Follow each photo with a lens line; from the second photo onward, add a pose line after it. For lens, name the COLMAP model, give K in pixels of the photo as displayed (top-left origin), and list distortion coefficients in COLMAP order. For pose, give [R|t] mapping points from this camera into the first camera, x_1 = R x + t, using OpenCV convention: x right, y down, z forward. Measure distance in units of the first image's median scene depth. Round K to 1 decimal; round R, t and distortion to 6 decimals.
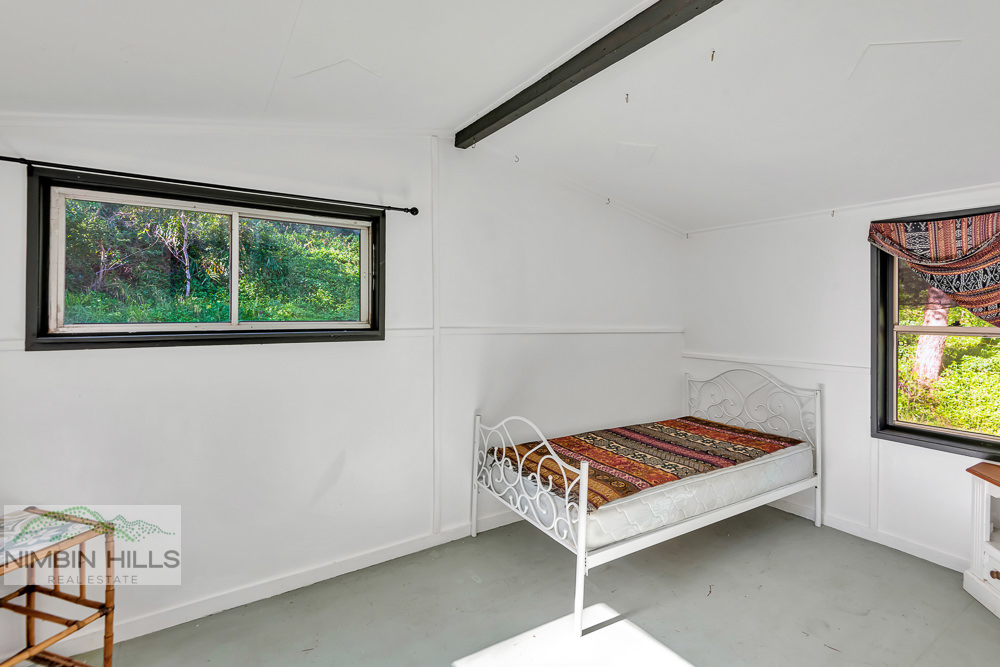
lens RADIAL K [[450.6, 0, 495.1], [0, 450.6, 322.5], [0, 0, 1]] dist [-0.001151, -0.001042]
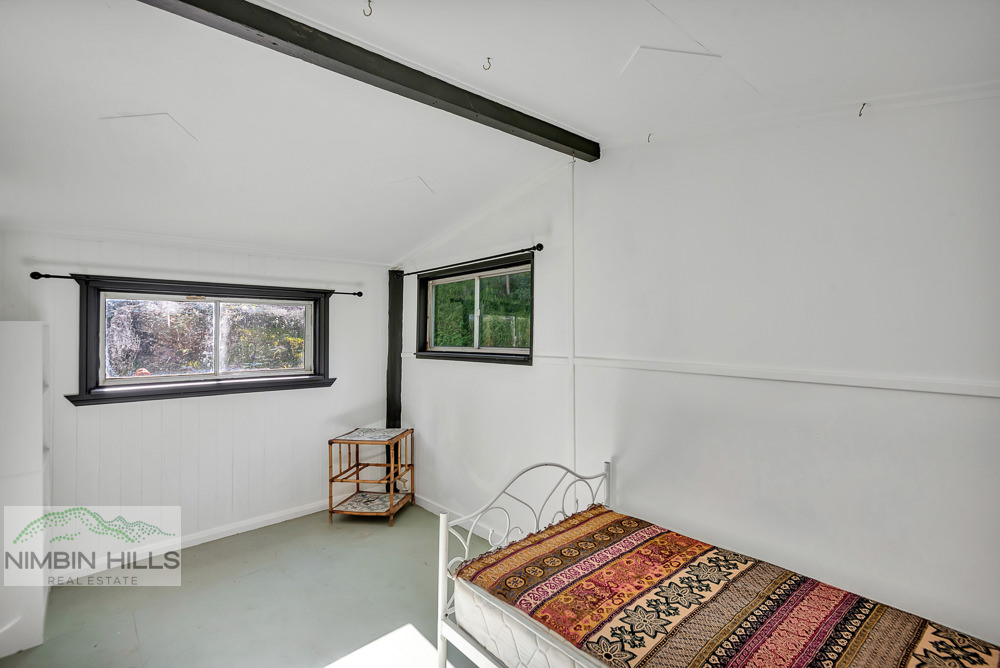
lens RADIAL K [[450.6, 0, 495.1], [0, 450.6, 323.0], [0, 0, 1]] dist [-0.001151, -0.001042]
pose [[0.174142, -0.022177, -0.984471, 0.980915], [0.002207, 0.999753, -0.022131, -0.050511], [0.984718, 0.001682, 0.174148, 0.815094]]
